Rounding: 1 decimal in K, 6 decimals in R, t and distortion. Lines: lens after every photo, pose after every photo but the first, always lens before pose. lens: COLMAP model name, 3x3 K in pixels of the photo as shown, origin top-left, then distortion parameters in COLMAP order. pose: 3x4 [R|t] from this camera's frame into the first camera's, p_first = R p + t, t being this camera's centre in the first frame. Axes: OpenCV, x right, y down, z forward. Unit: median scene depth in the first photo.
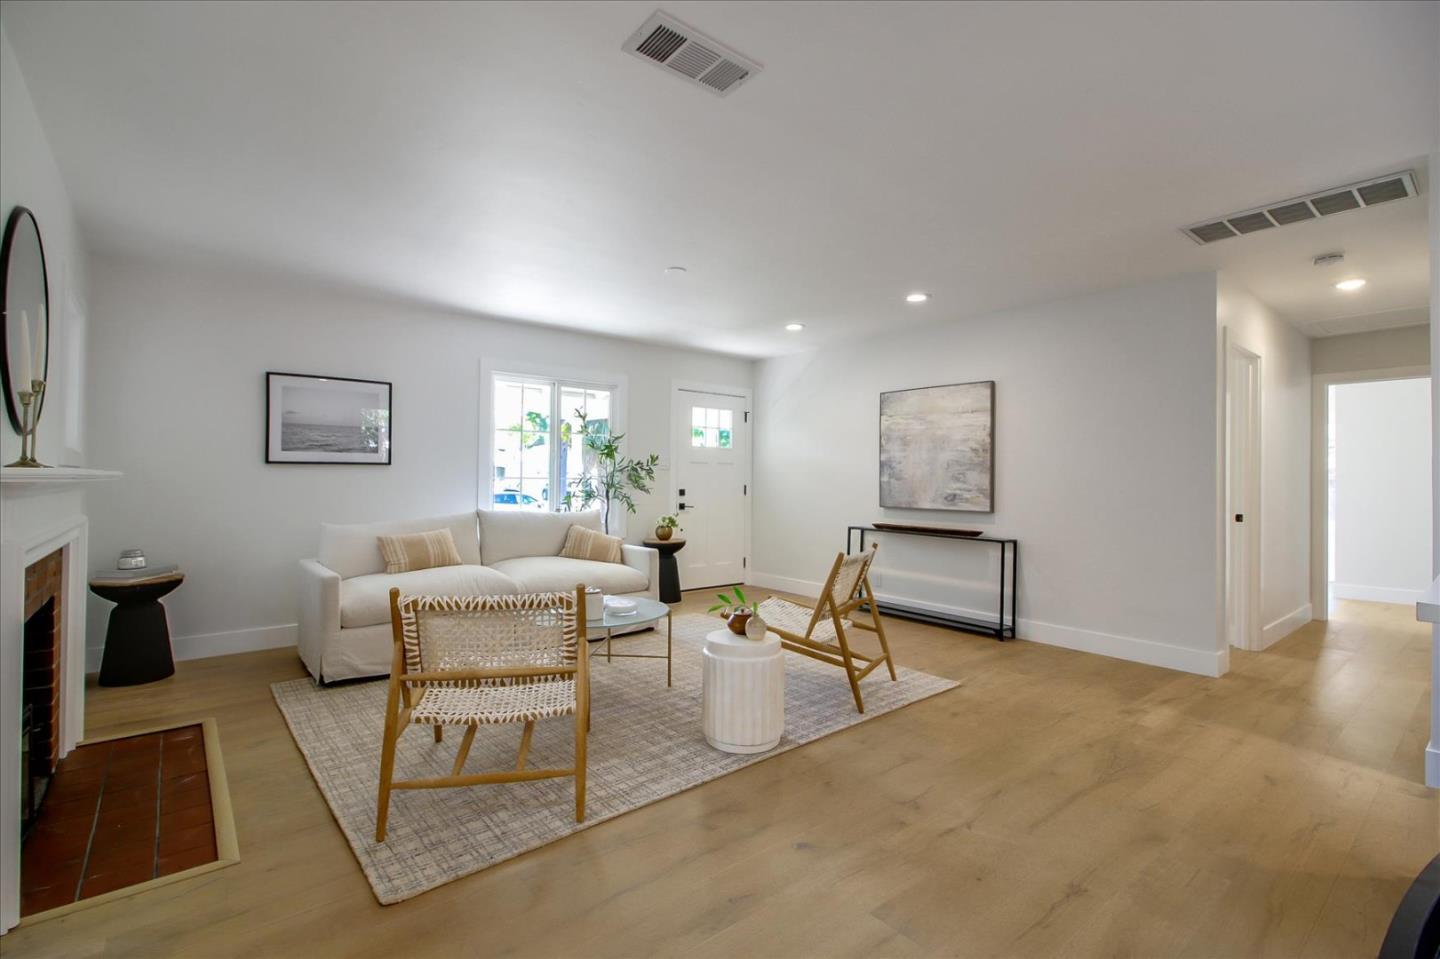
lens RADIAL K [[653.5, 0, 731.2], [0, 653.5, 471.2], [0, 0, 1]] dist [0.014401, -0.008407]
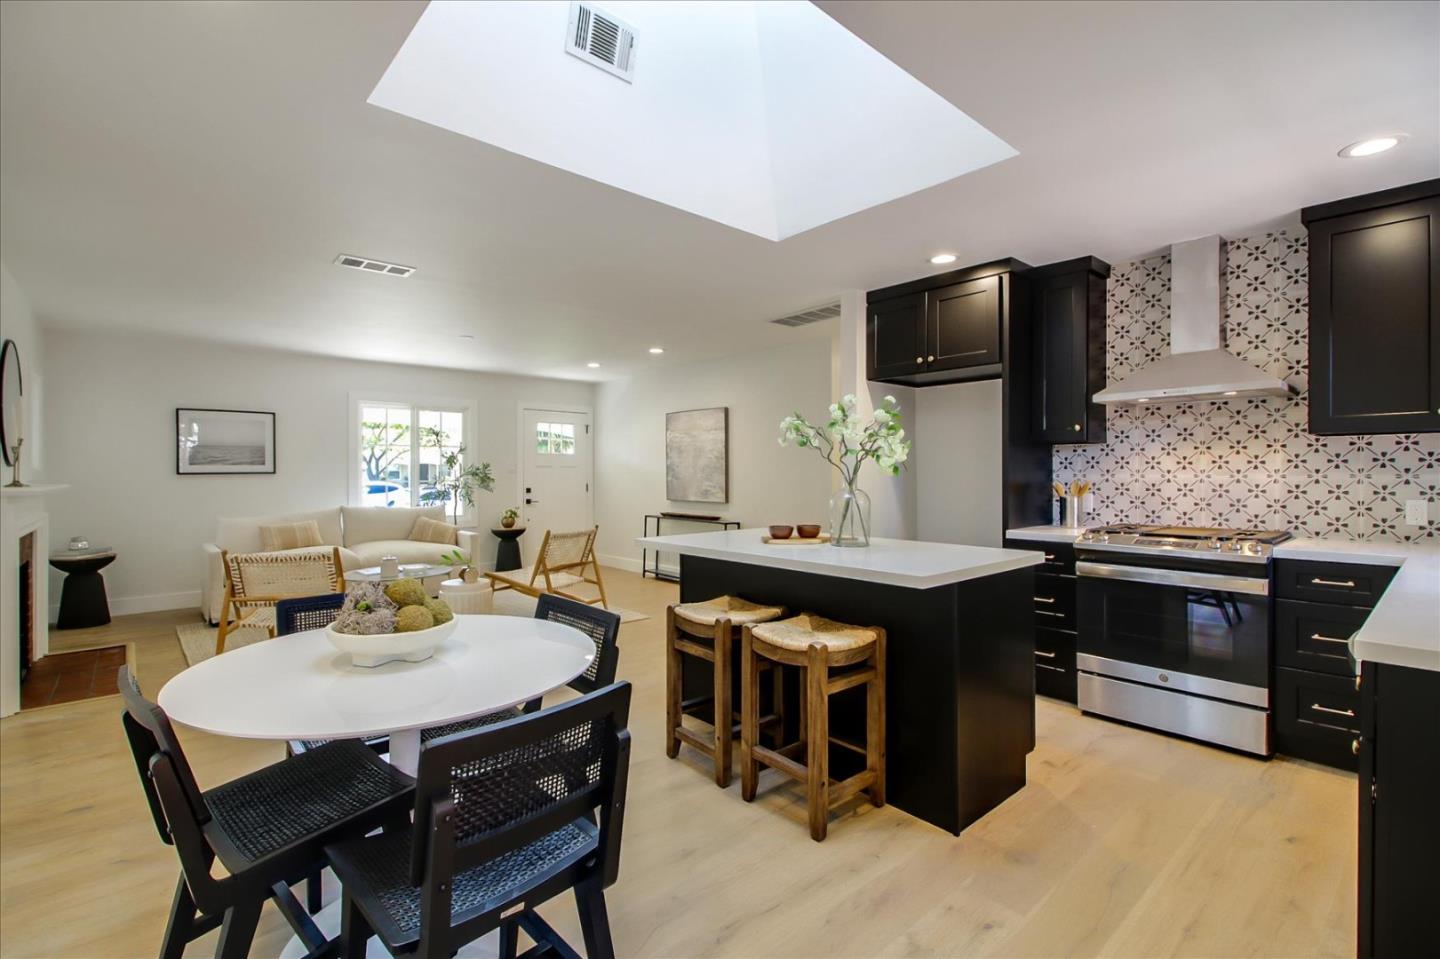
lens RADIAL K [[653.5, 0, 724.6], [0, 653.5, 471.2], [0, 0, 1]] dist [0.014401, -0.008407]
pose [[0.999448, -0.010859, 0.031412, 0.394451], [0.010530, 0.999888, 0.010639, -0.020924], [-0.031524, -0.010302, 0.999450, -0.414600]]
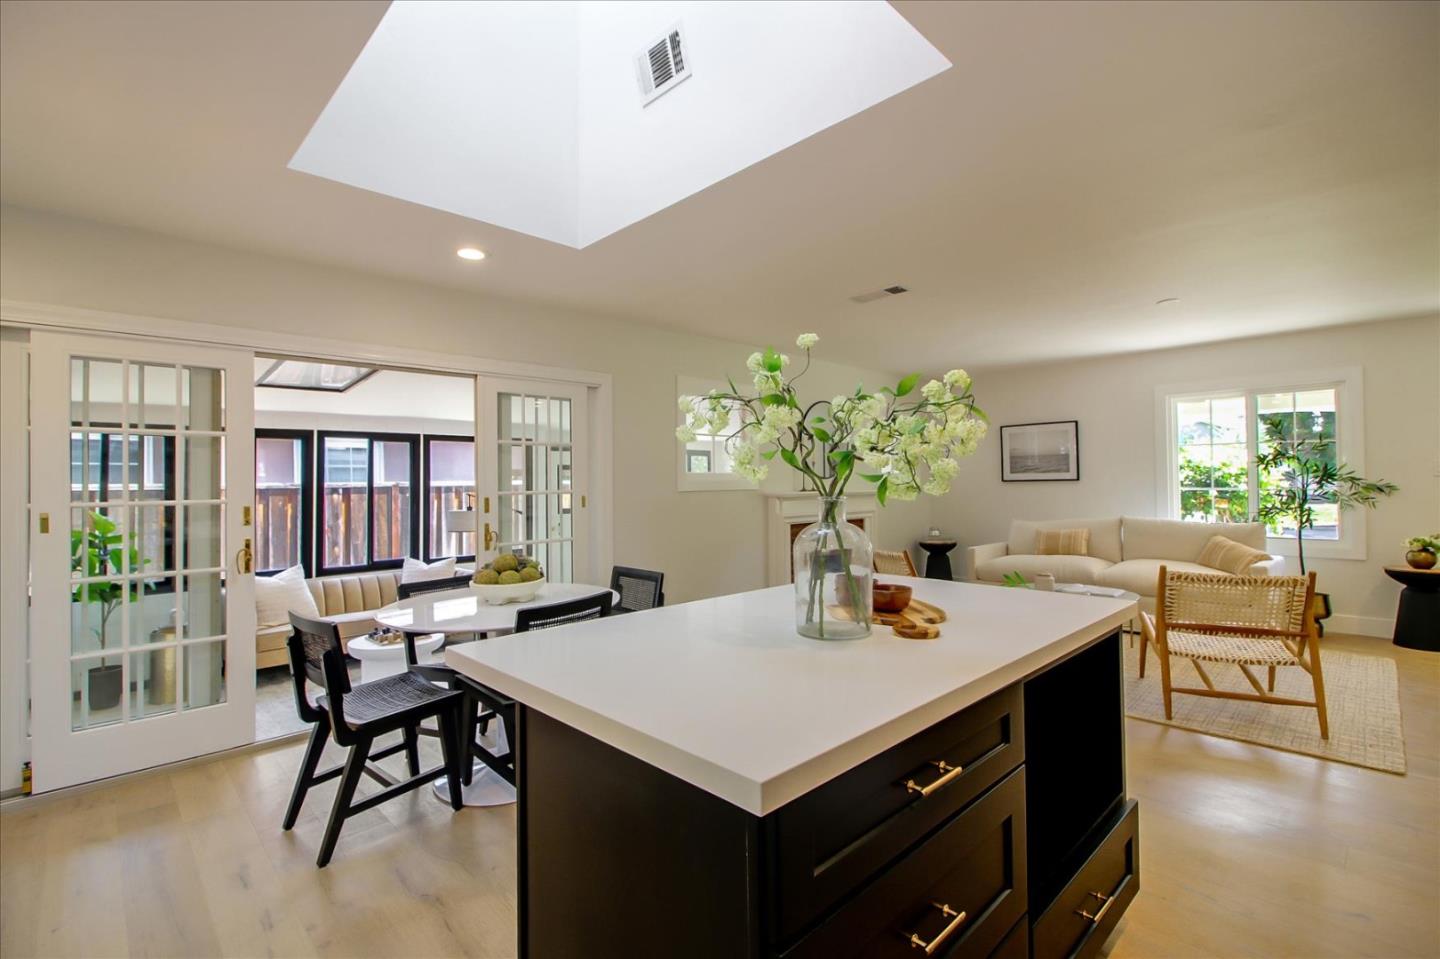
lens RADIAL K [[653.5, 0, 702.4], [0, 653.5, 475.0], [0, 0, 1]] dist [0.014401, -0.008407]
pose [[0.065314, -0.018592, -0.997692, 0.867084], [0.025132, 0.999540, -0.016981, -0.018909], [0.997548, -0.023965, 0.065751, 0.136396]]
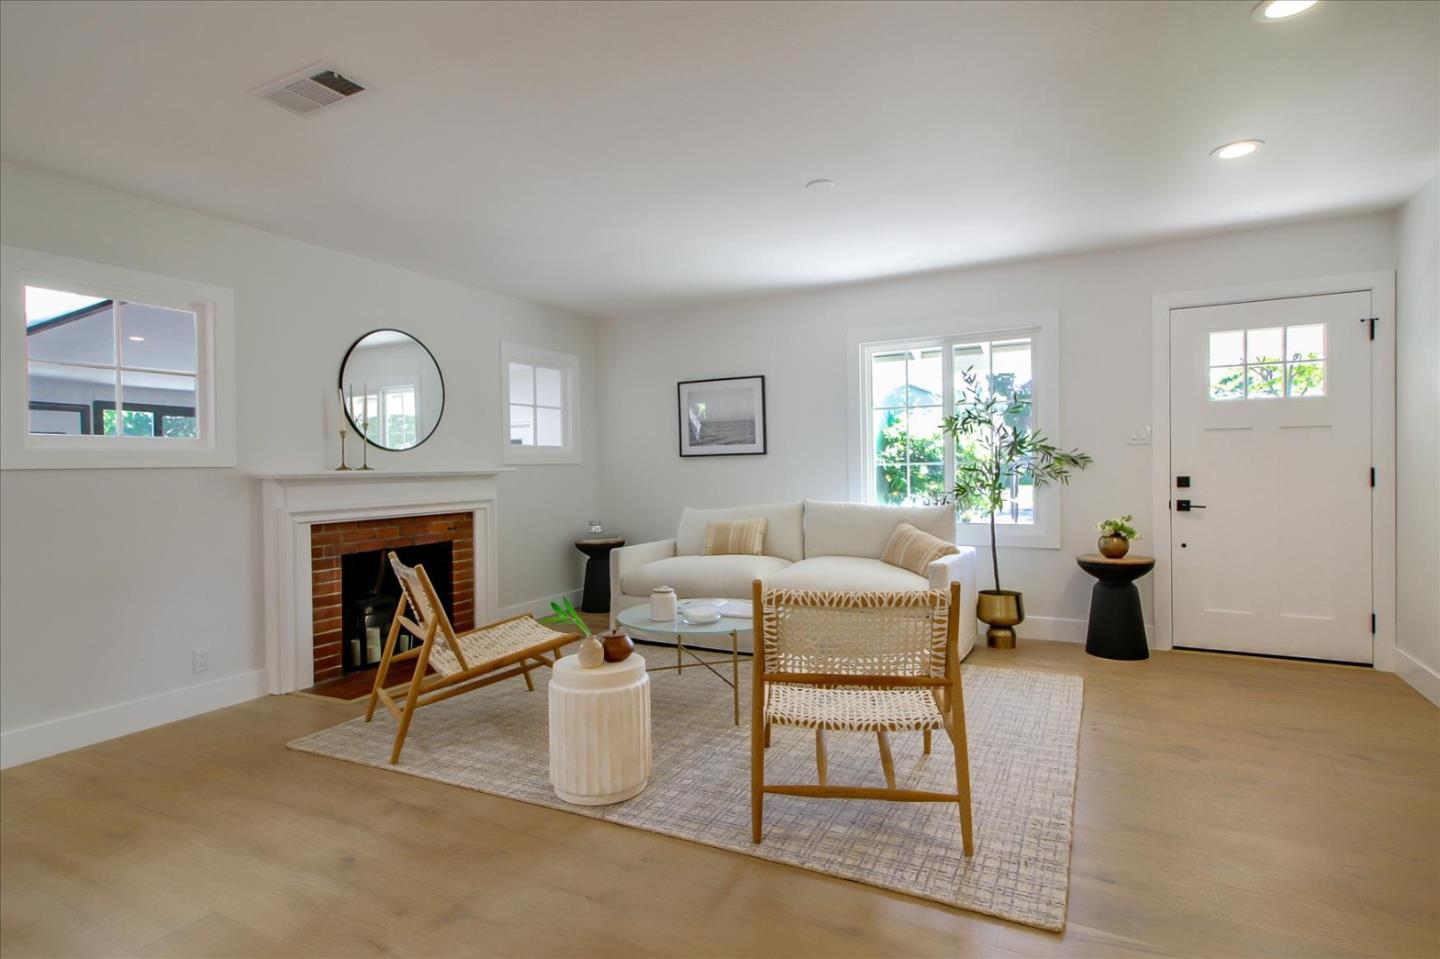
lens RADIAL K [[759.8, 0, 696.3], [0, 759.8, 475.6], [0, 0, 1]] dist [0.026611, -0.000241]
pose [[0.368257, -0.000482, -0.929724, 0.610992], [0.031927, 0.999417, 0.012128, 0.006225], [0.929176, -0.034150, 0.368057, 0.492456]]
